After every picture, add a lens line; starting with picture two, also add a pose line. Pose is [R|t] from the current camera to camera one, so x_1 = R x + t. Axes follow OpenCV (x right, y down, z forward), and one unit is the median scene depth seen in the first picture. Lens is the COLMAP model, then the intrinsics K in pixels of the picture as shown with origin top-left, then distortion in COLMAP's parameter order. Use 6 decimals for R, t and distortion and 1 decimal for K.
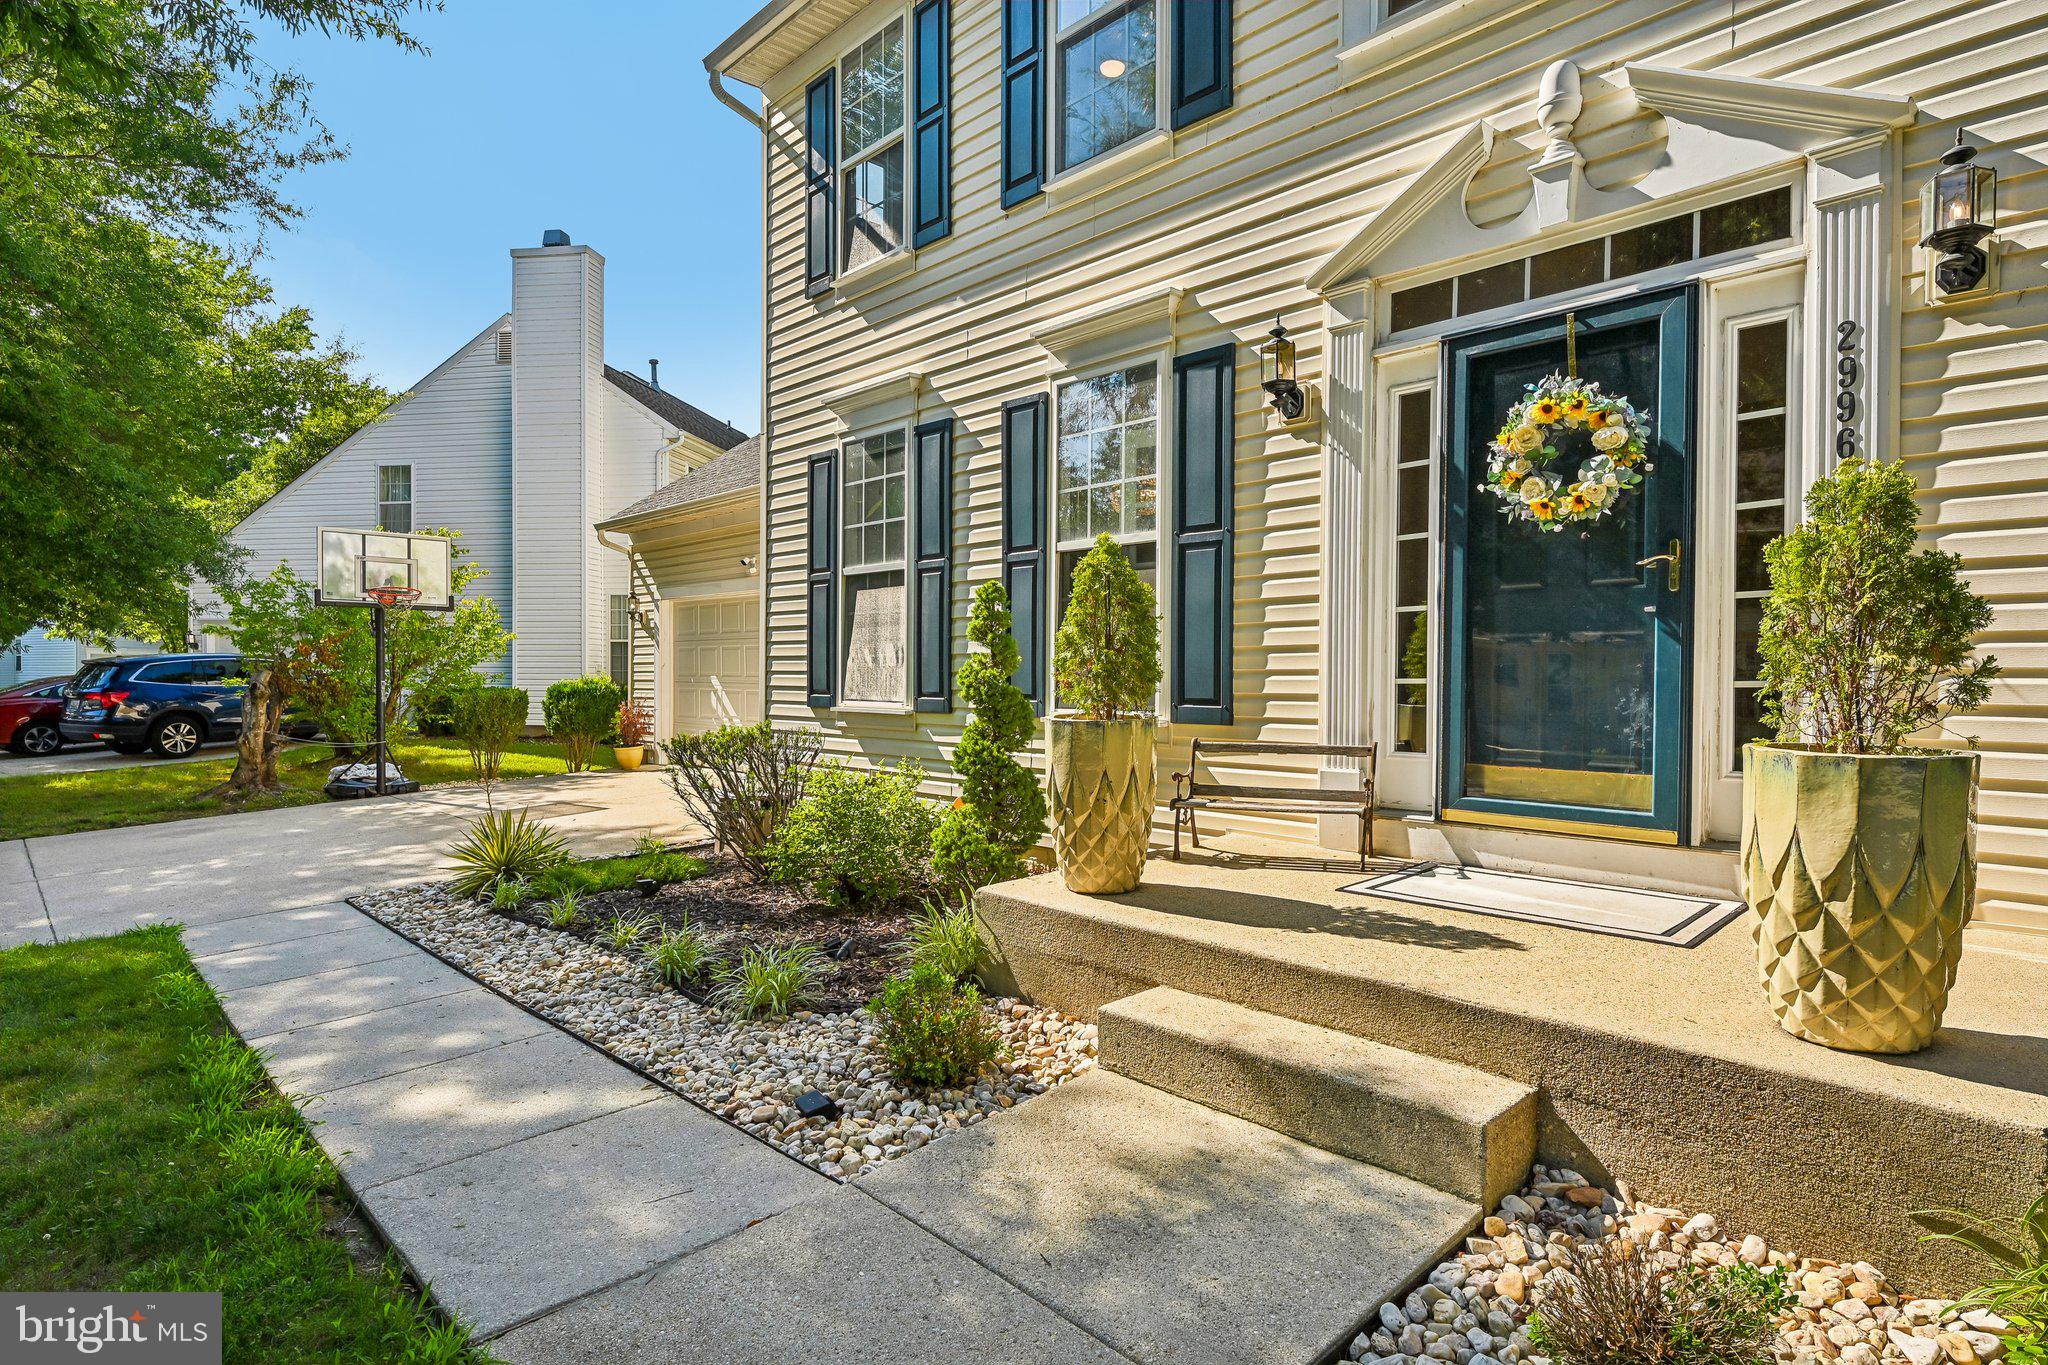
lens RADIAL K [[1084.0, 0, 1048.8], [0, 1084.0, 681.9], [0, 0, 1]] dist [-0.001443, 0.000076]
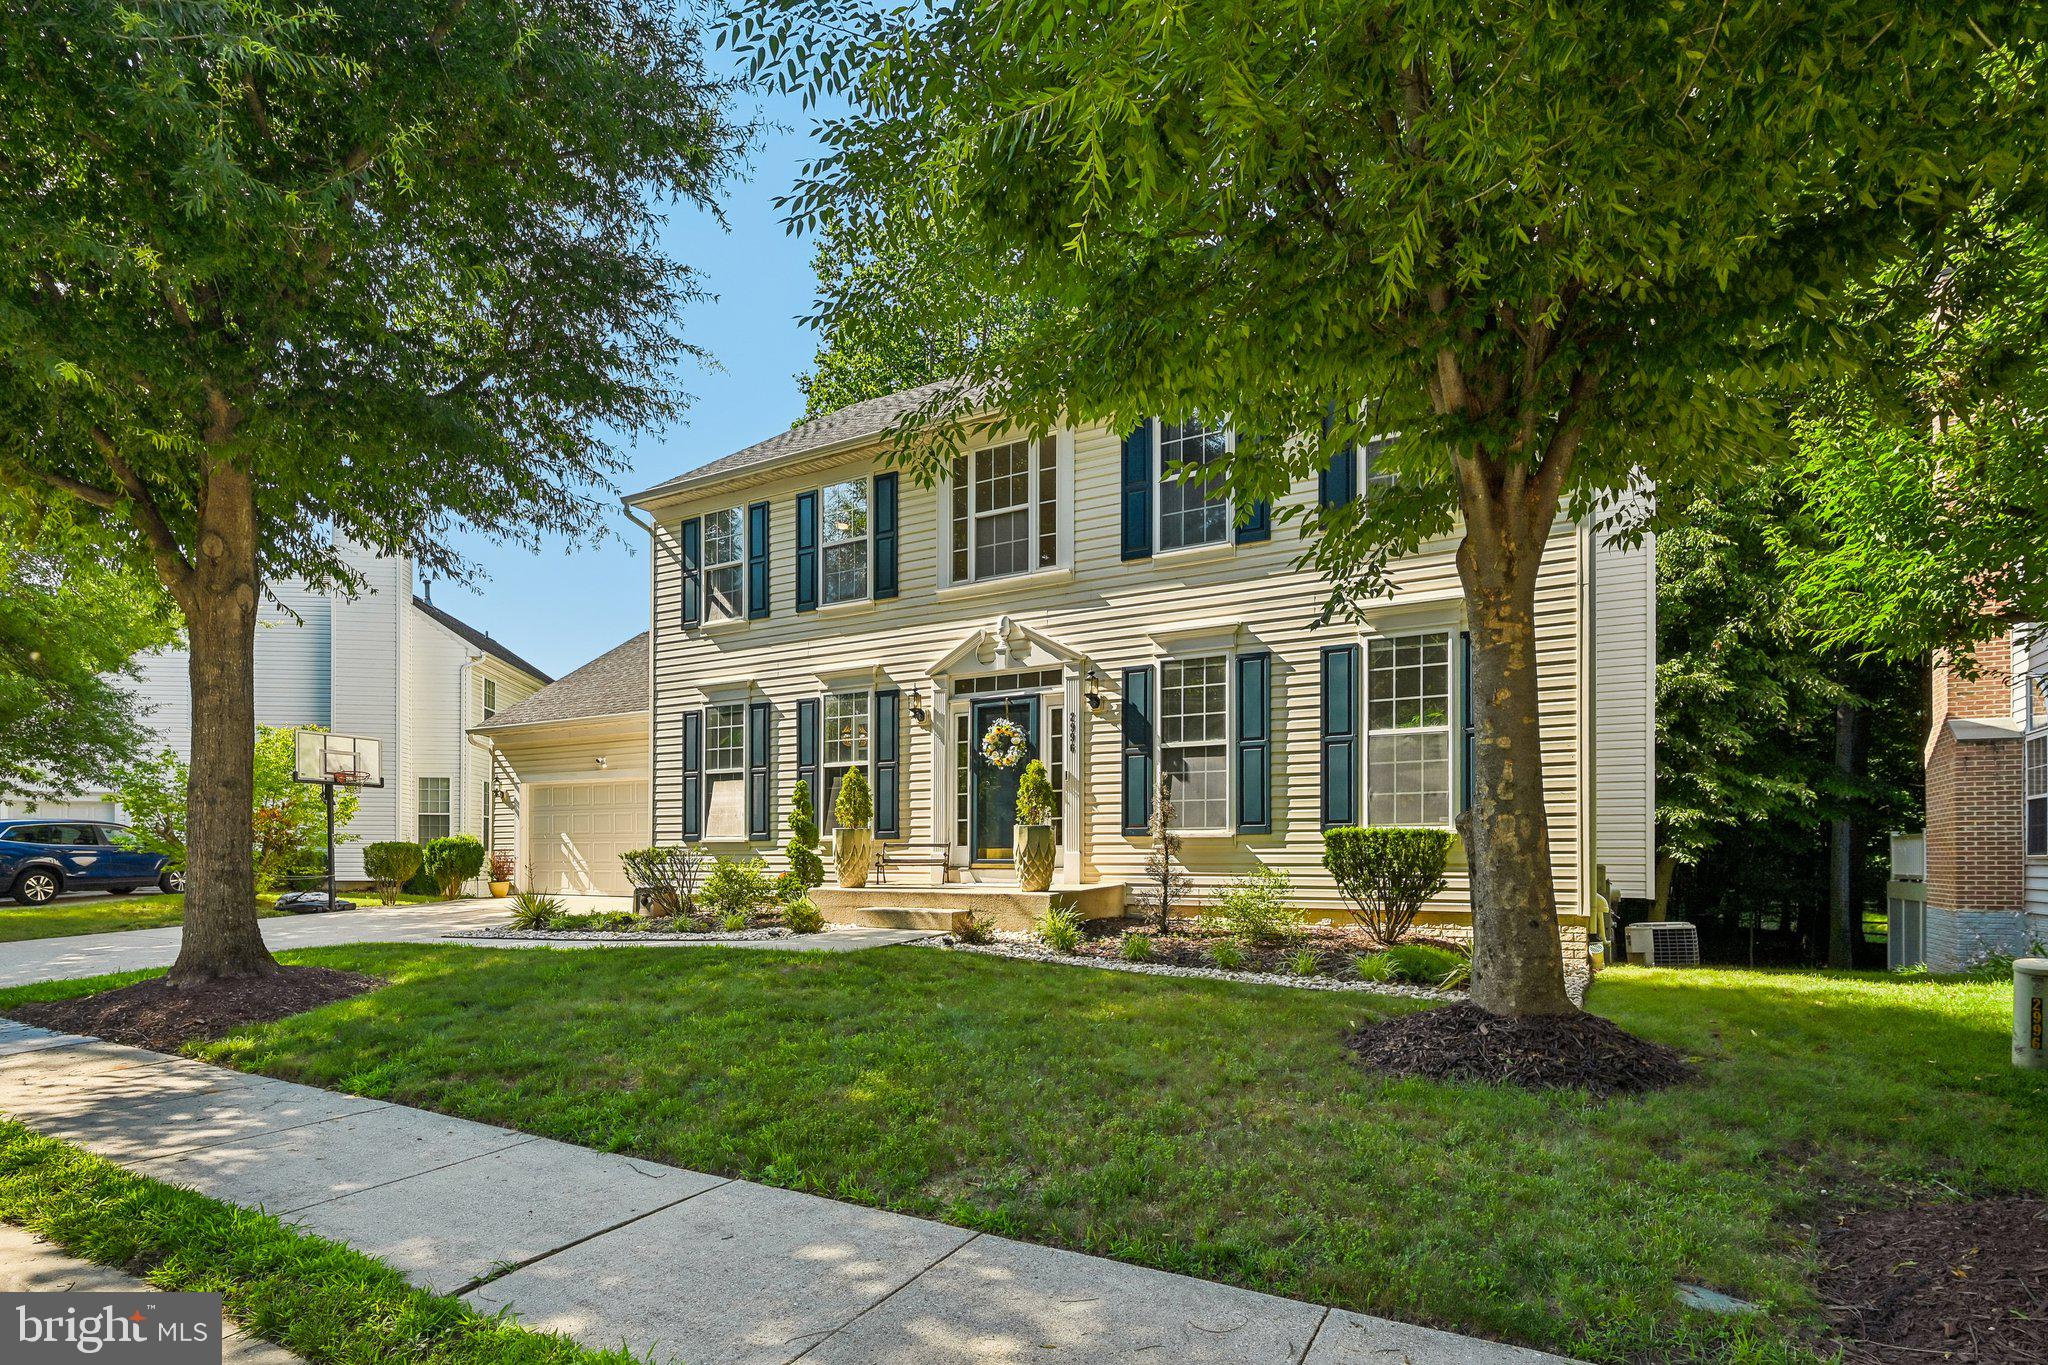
lens RADIAL K [[998.7, 0, 1061.1], [0, 998.7, 859.1], [0, 0, 1]] dist [-0.002834, 0.000086]
pose [[0.953095, -0.001128, 0.302669, -0.153596], [0.003722, 0.999961, -0.007994, 0.093811], [-0.302648, 0.008745, 0.953062, -1.173497]]
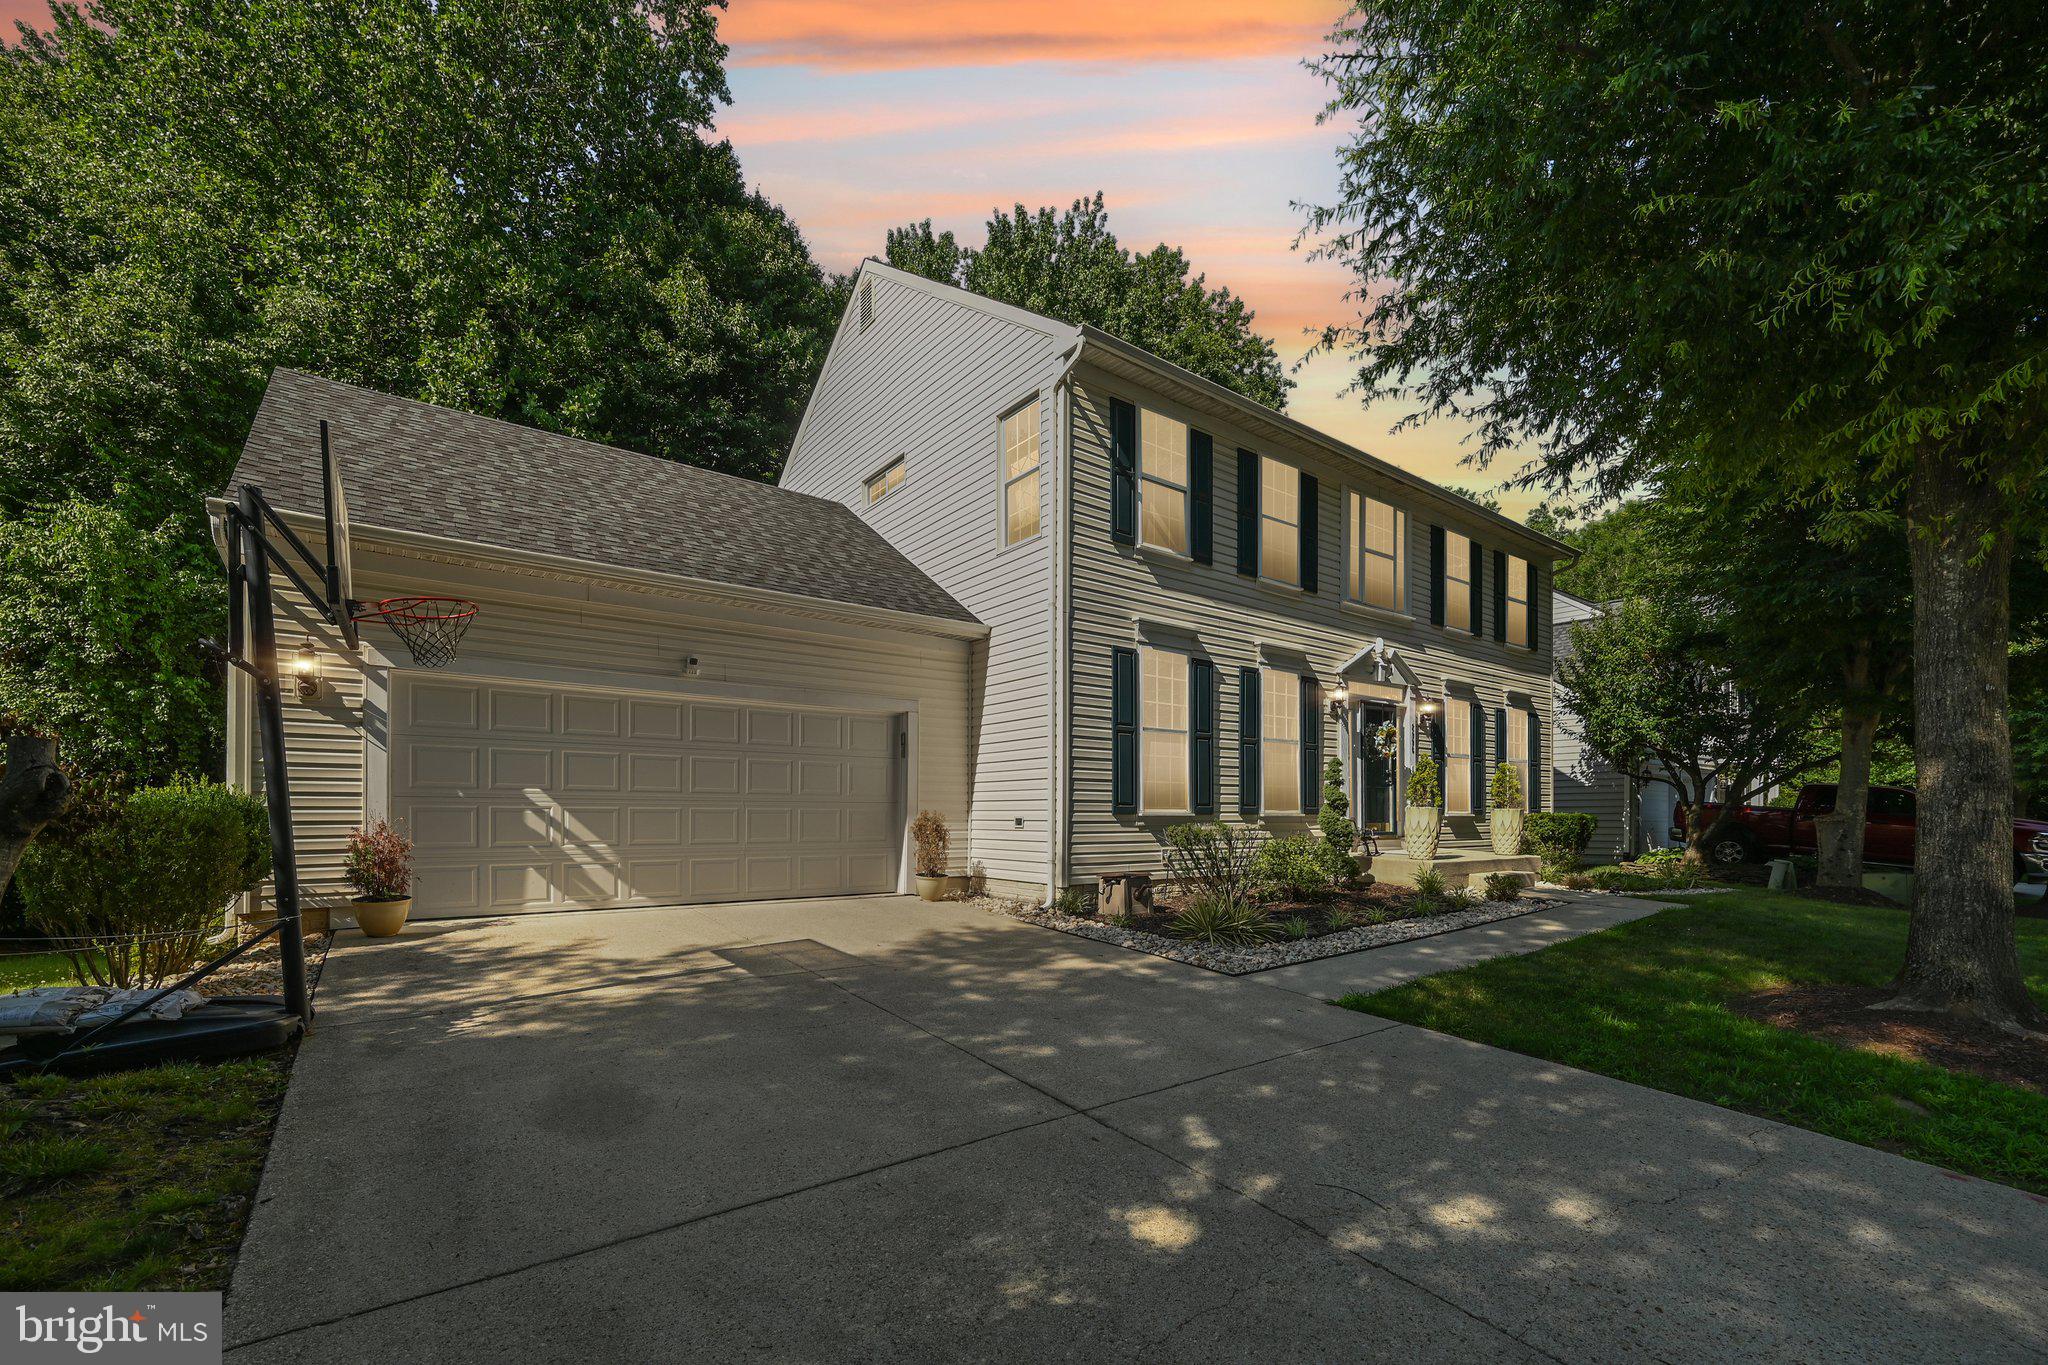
lens RADIAL K [[863.1, 0, 1040.6], [0, 863.1, 822.8], [0, 0, 1]] dist [-0.002003, -0.000670]
pose [[0.117302, -0.007738, 0.993066, -1.843547], [0.008770, 0.999939, 0.006756, 0.034701], [-0.993058, 0.007917, 0.117363, 1.253964]]
